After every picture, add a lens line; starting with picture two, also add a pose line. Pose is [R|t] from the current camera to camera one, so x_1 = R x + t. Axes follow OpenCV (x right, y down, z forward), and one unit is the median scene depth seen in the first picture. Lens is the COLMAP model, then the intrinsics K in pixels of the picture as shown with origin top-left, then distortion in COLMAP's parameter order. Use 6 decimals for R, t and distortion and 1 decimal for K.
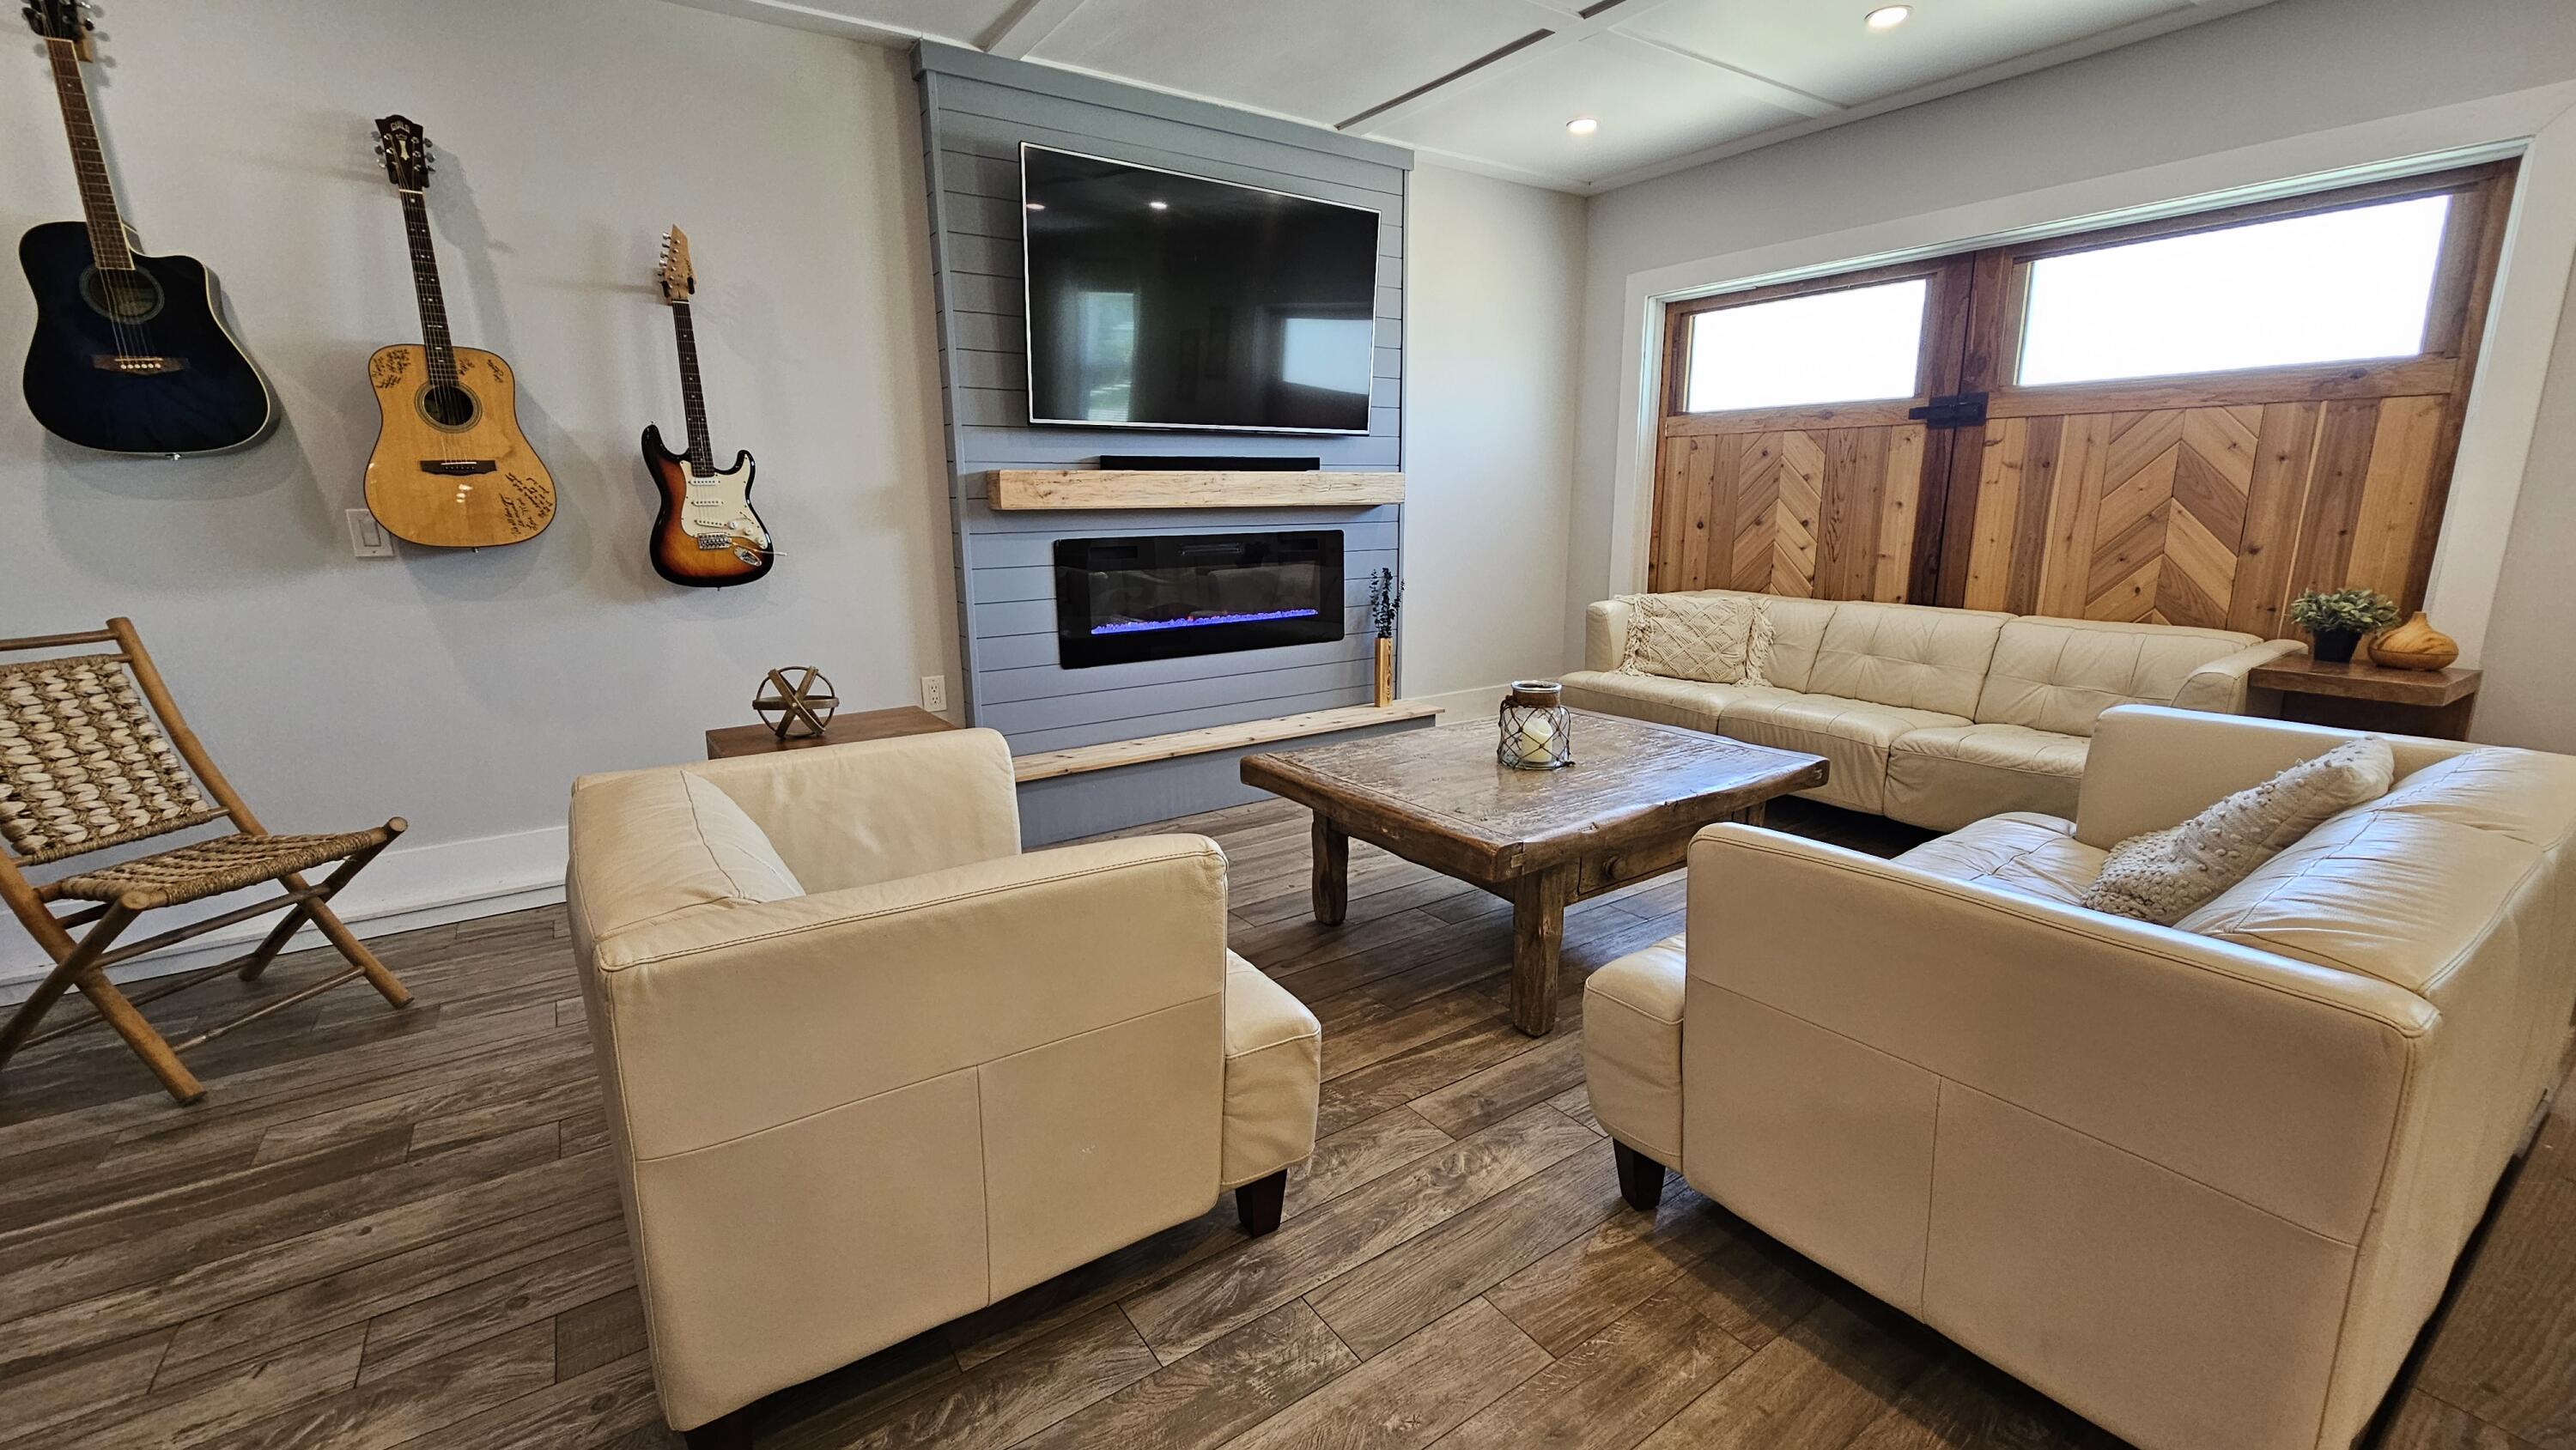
lens RADIAL K [[1060.9, 0, 1286.2], [0, 1060.9, 727.1], [0, 0, 1]] dist [-0.000972, -0.000128]
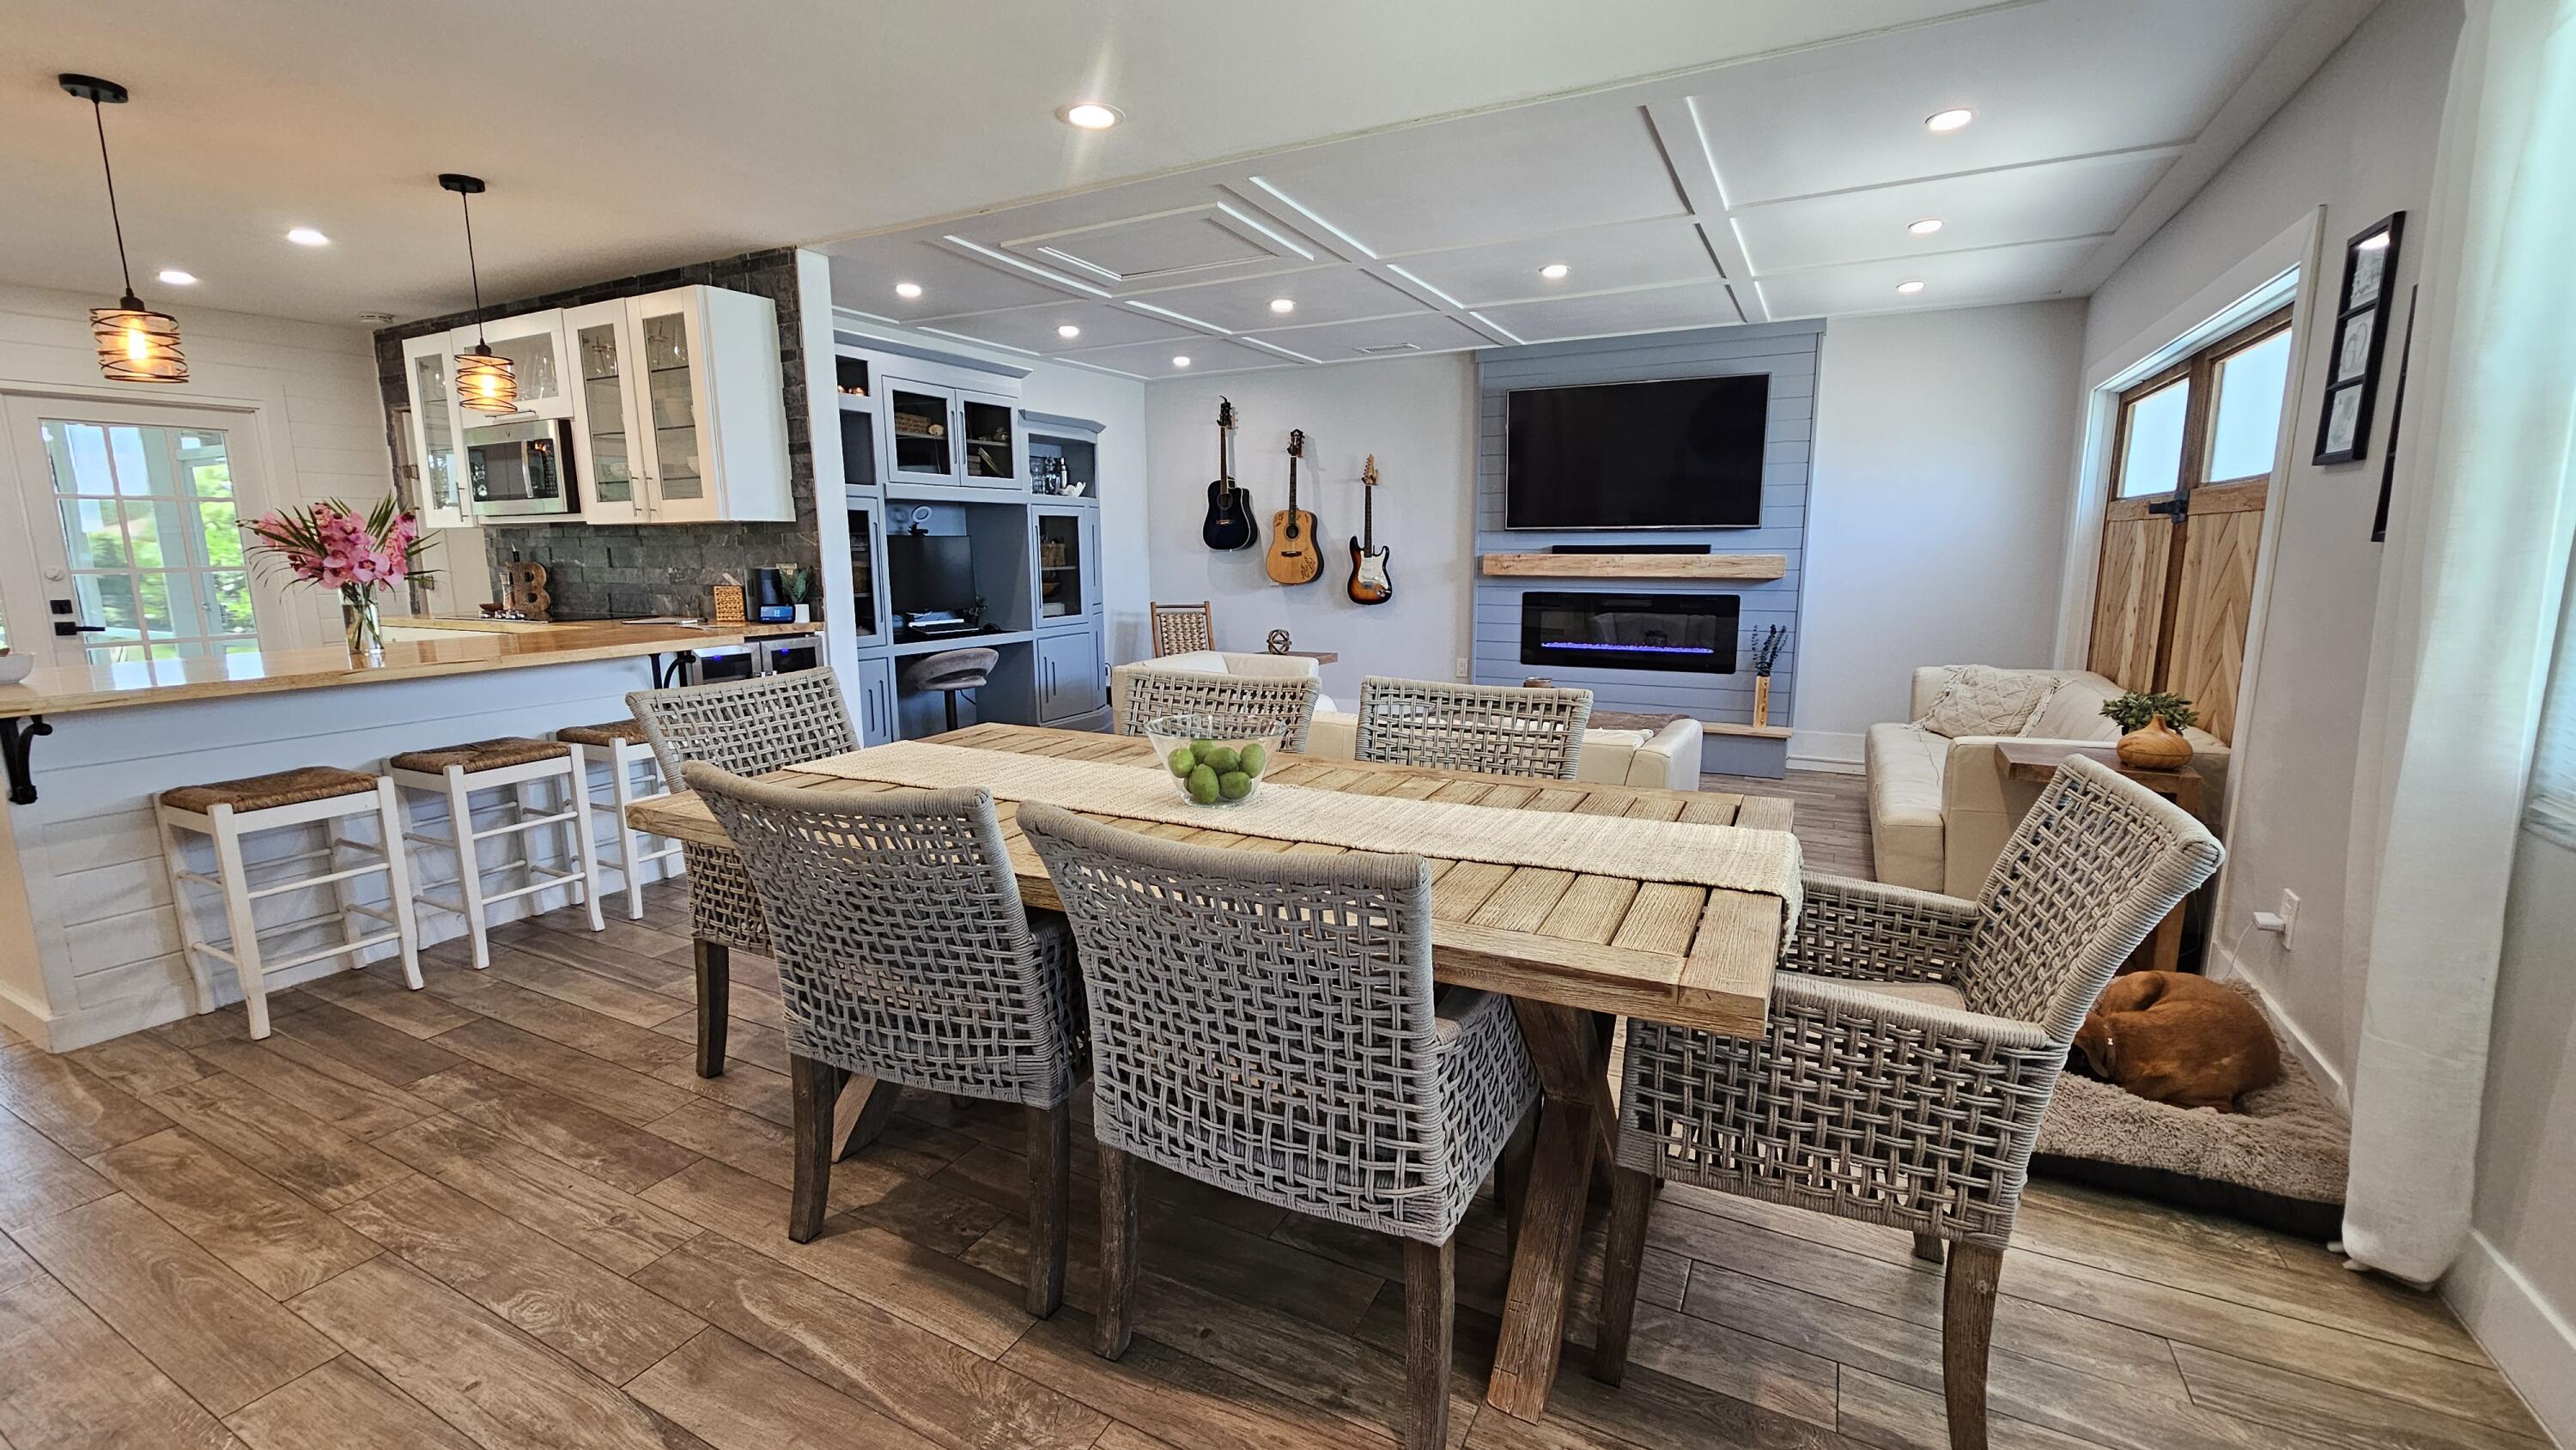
lens RADIAL K [[1060.9, 0, 1288.0], [0, 1060.9, 719.8], [0, 0, 1]] dist [-0.000972, -0.000128]
pose [[0.462138, 0.153932, -0.873346, 1.365488], [-0.186806, 0.979620, 0.073813, -0.024863], [0.866909, 0.129035, 0.481475, -0.210393]]
